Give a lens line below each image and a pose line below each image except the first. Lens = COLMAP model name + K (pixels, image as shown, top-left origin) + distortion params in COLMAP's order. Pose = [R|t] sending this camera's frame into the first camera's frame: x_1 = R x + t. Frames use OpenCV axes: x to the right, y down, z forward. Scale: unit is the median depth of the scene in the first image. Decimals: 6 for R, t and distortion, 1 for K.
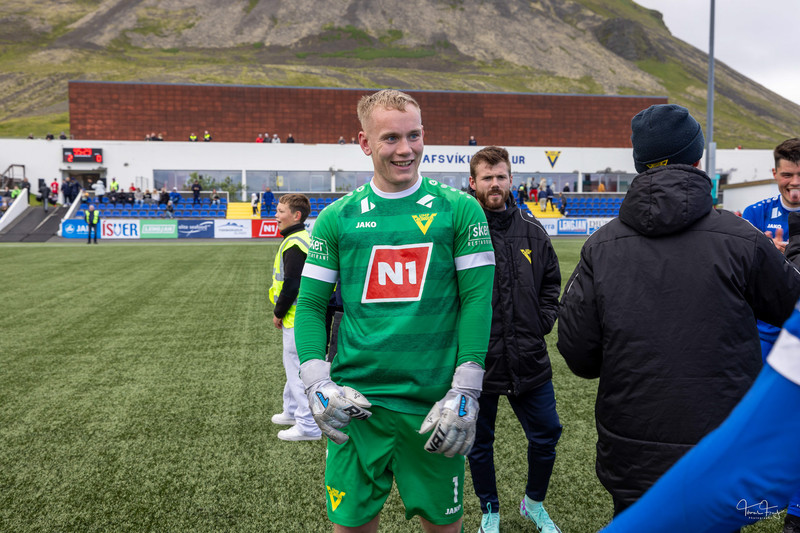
lens RADIAL K [[813.8, 0, 400.0], [0, 813.8, 266.5], [0, 0, 1]] dist [0.008541, 0.007260]
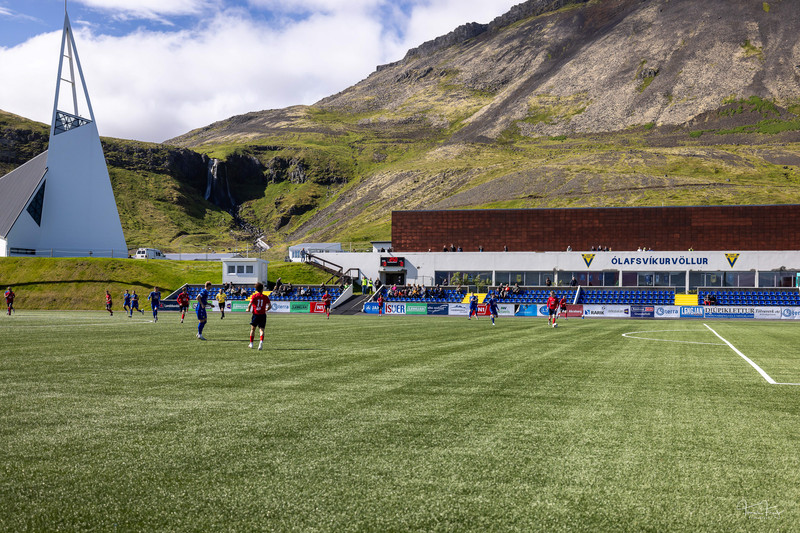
lens RADIAL K [[1254.3, 0, 400.0], [0, 1254.3, 266.5], [0, 0, 1]] dist [0.009266, 0.001363]
pose [[0.874575, -0.004720, -0.484867, 0.290351], [-0.044484, 0.994955, -0.089923, 0.031472], [0.482845, 0.100213, 0.869953, -0.394287]]
